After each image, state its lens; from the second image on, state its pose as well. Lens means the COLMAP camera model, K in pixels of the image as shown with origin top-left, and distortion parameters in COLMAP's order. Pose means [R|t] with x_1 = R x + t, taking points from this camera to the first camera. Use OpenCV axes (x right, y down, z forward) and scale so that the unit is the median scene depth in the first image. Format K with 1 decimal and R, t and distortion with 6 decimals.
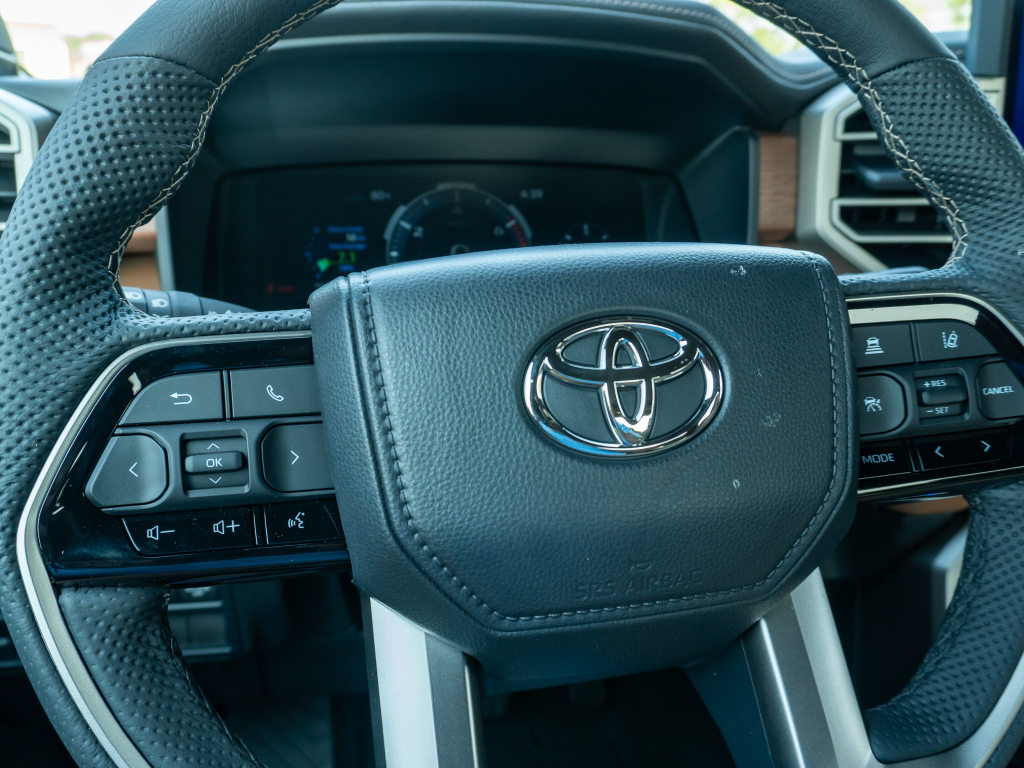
lens RADIAL K [[818.2, 0, 512.0], [0, 818.2, 384.0], [0, 0, 1]] dist [-0.047321, 0.009367]
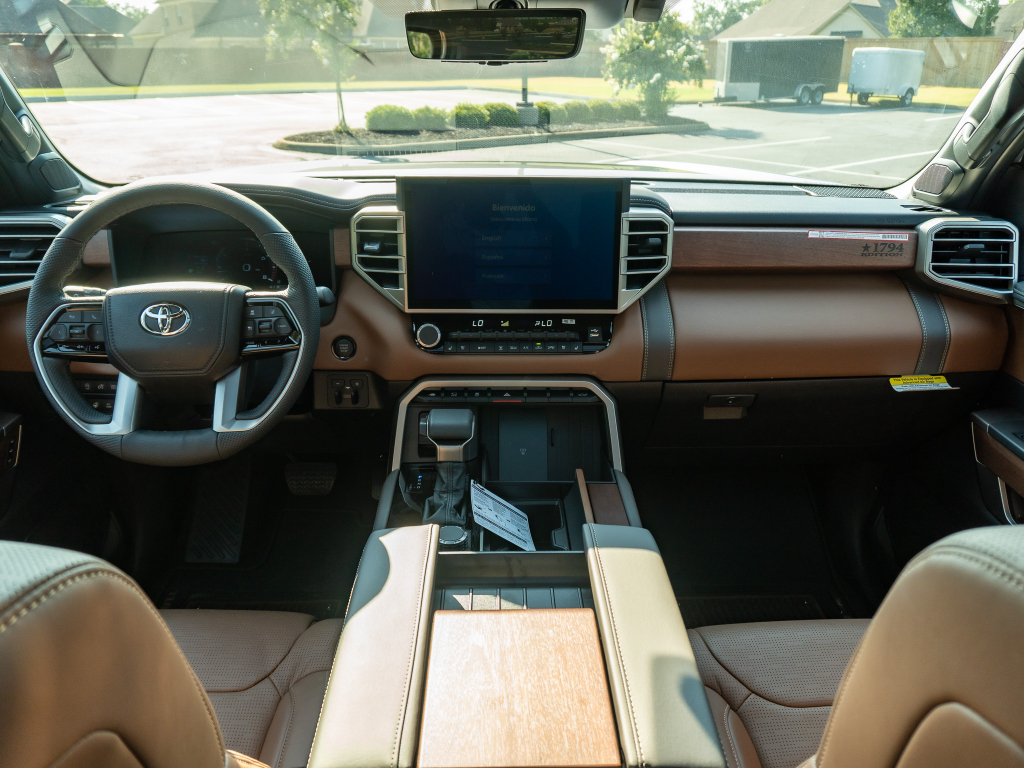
lens RADIAL K [[768.7, 0, 517.6], [0, 768.7, 385.4], [0, 0, 1]] dist [-0.008845, -0.006905]
pose [[0.985153, 0.062188, -0.160017, 2.238581], [-0.051457, 0.996194, 0.070357, -0.024392], [0.163784, -0.061079, 0.984604, -2.280901]]
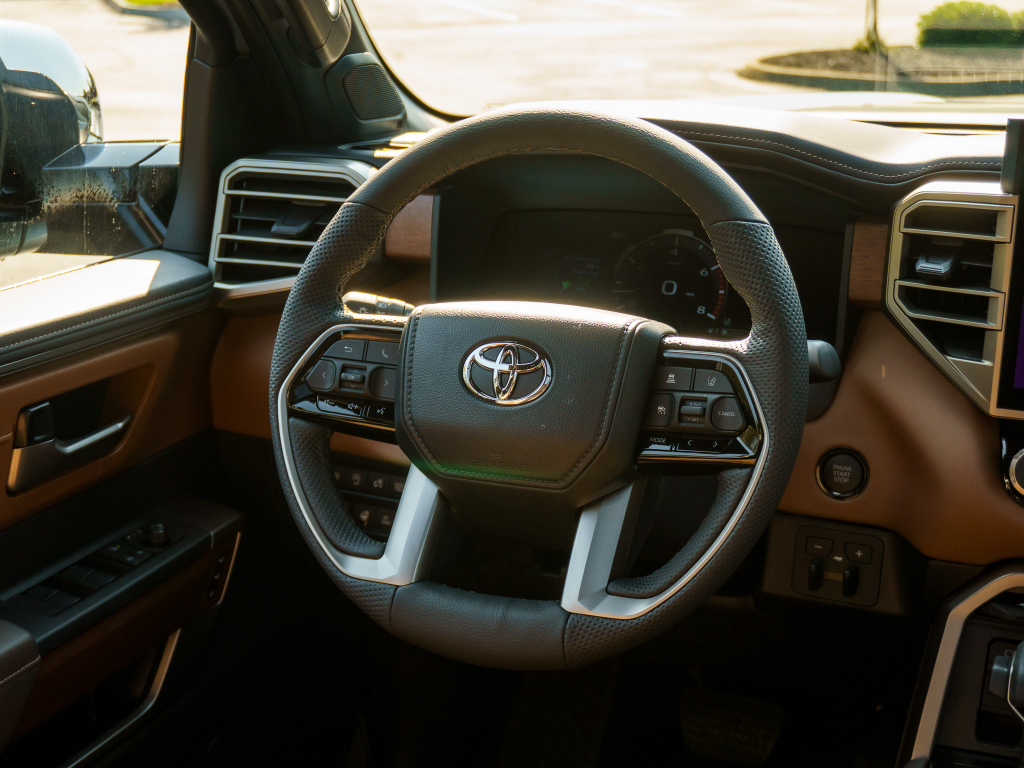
lens RADIAL K [[1497.8, 0, 512.0], [0, 1497.8, 384.0], [0, 0, 1]] dist [-0.001202, -0.001665]
pose [[0.817103, 0.150623, -0.556467, 2.026055], [-0.169810, 0.985324, 0.017360, -0.033094], [0.550915, 0.080309, 0.830689, -1.960435]]
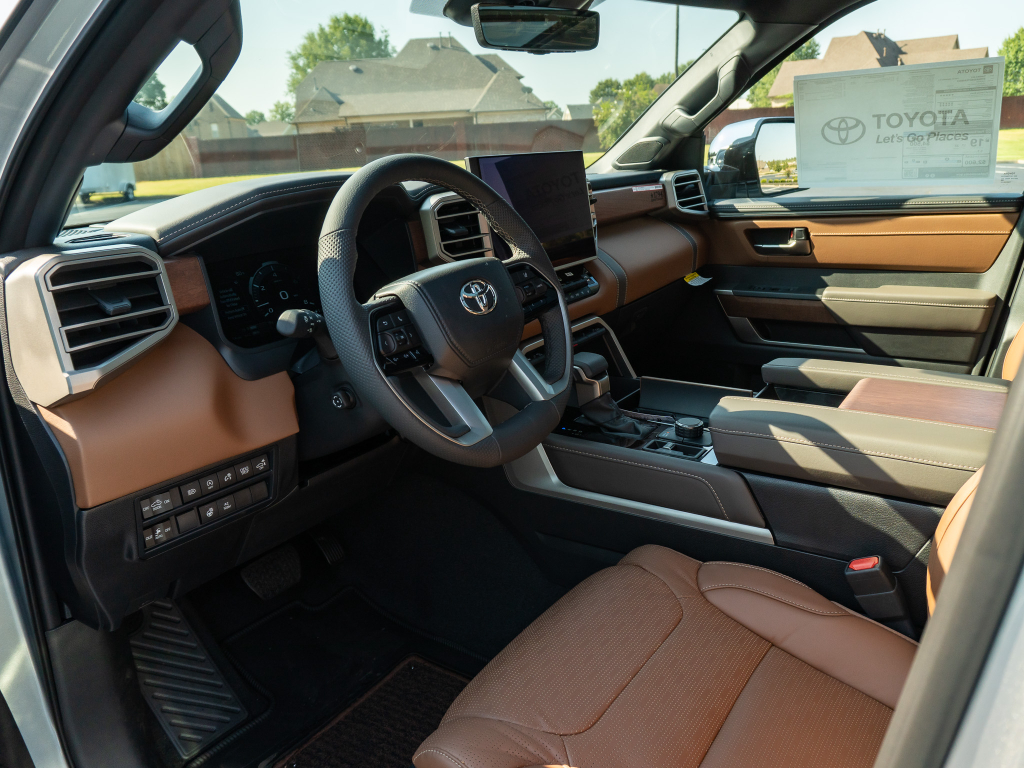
lens RADIAL K [[768.7, 0, 517.6], [0, 768.7, 385.4], [0, 0, 1]] dist [-0.008845, -0.006905]
pose [[0.709080, -0.253891, 0.657834, -1.903276], [0.284000, 0.956744, 0.063131, 0.191554], [-0.645407, 0.142060, 0.750513, -1.513246]]
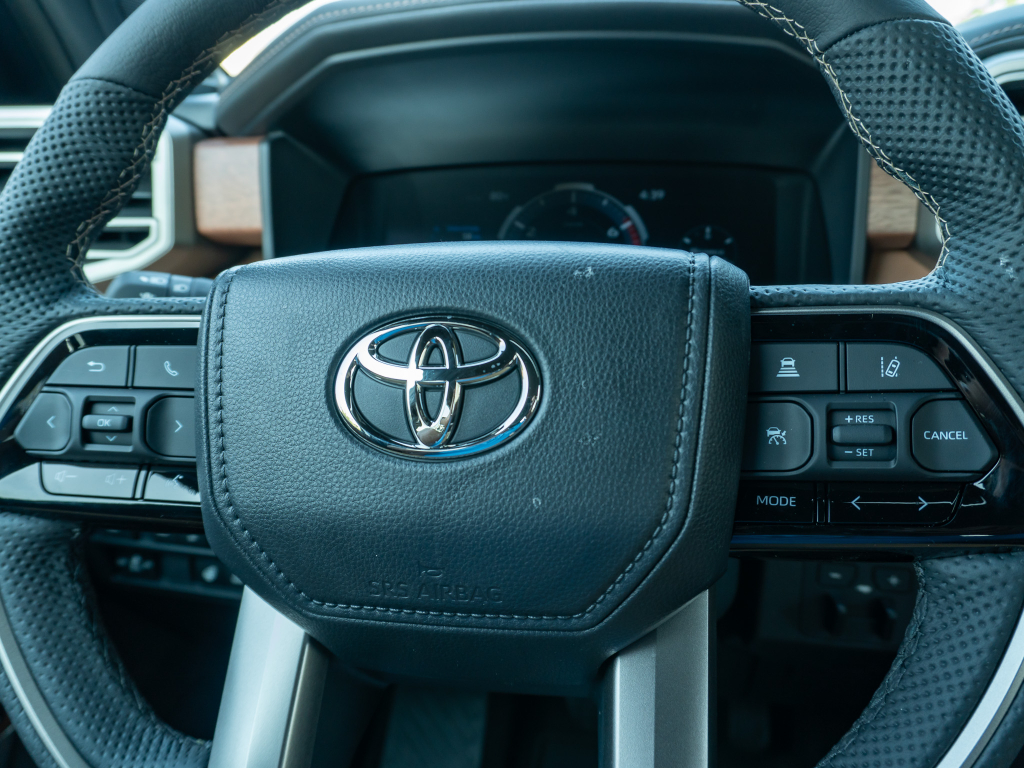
lens RADIAL K [[818.2, 0, 512.0], [0, 818.2, 384.0], [0, 0, 1]] dist [-0.047321, 0.009367]
pose [[0.925583, 0.079666, -0.370066, 0.500235], [-0.081500, 0.996616, 0.010706, -0.015807], [0.369666, 0.020251, 0.928944, 0.109111]]
